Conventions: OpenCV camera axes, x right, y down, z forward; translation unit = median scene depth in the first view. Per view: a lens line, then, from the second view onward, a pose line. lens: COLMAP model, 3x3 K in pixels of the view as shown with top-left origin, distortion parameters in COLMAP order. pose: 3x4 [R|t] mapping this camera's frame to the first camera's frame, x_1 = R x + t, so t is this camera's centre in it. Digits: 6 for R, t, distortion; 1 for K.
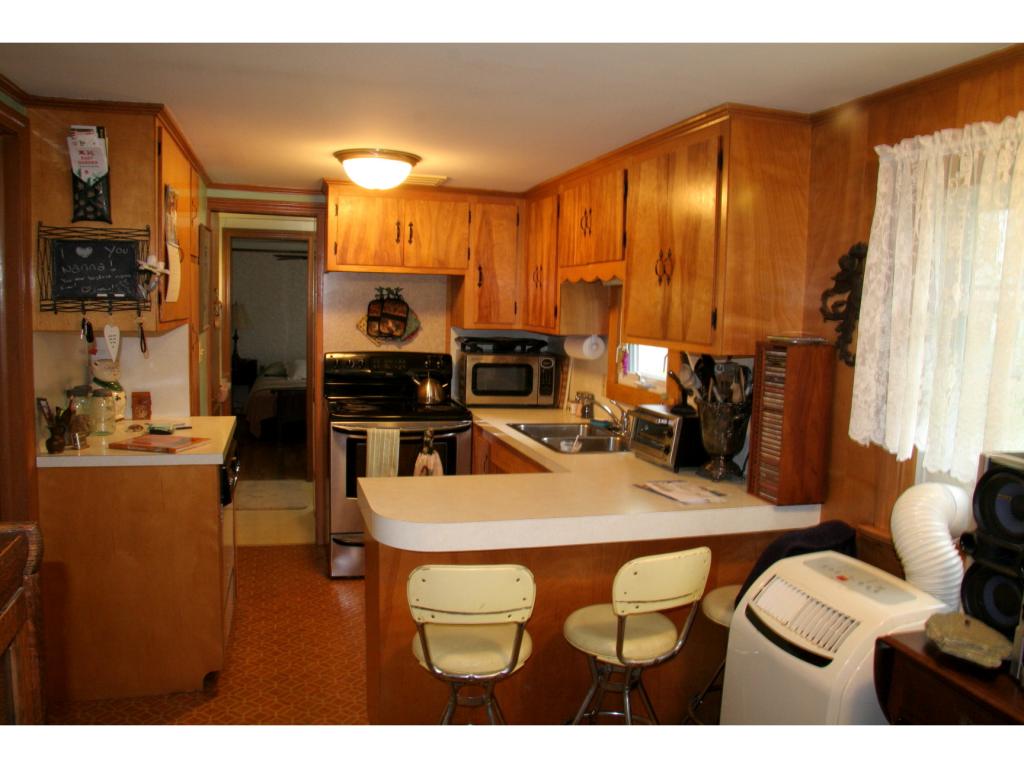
lens RADIAL K [[786.8, 0, 512.0], [0, 786.8, 384.0], [0, 0, 1]] dist [-0.102905, 0.006631]
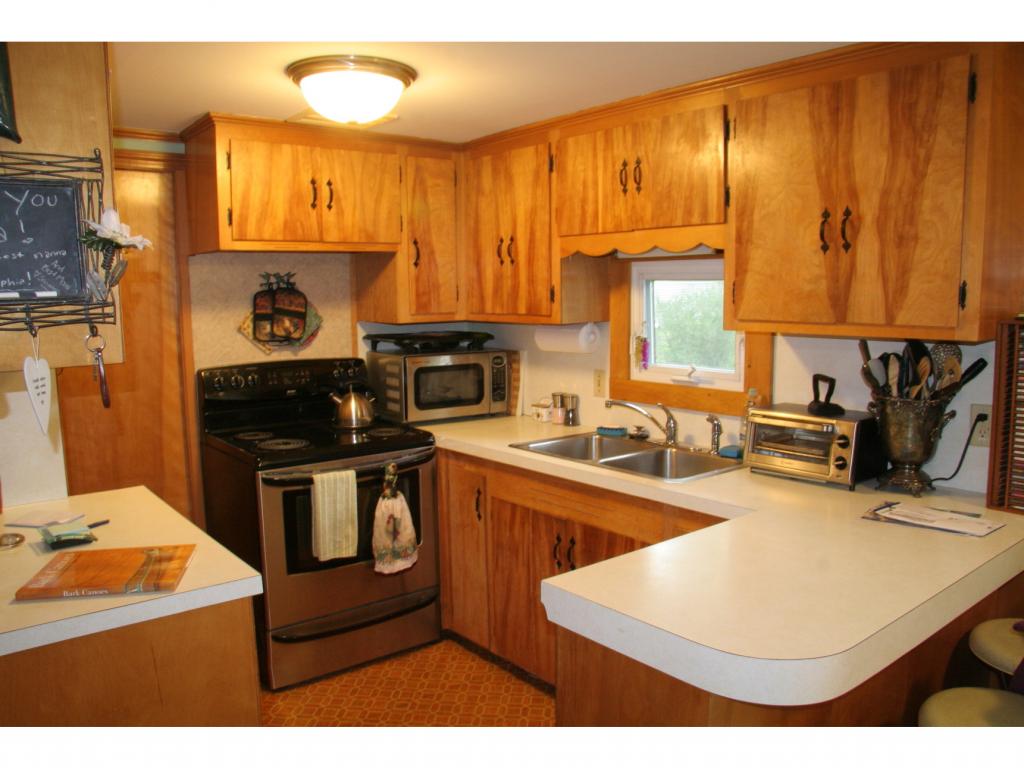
lens RADIAL K [[786.8, 0, 512.0], [0, 786.8, 384.0], [0, 0, 1]] dist [-0.102905, 0.006631]
pose [[0.925203, -0.085394, 0.369739, -0.246265], [0.077339, 0.996333, 0.036584, -0.031870], [-0.371508, -0.005253, 0.928415, 0.263654]]
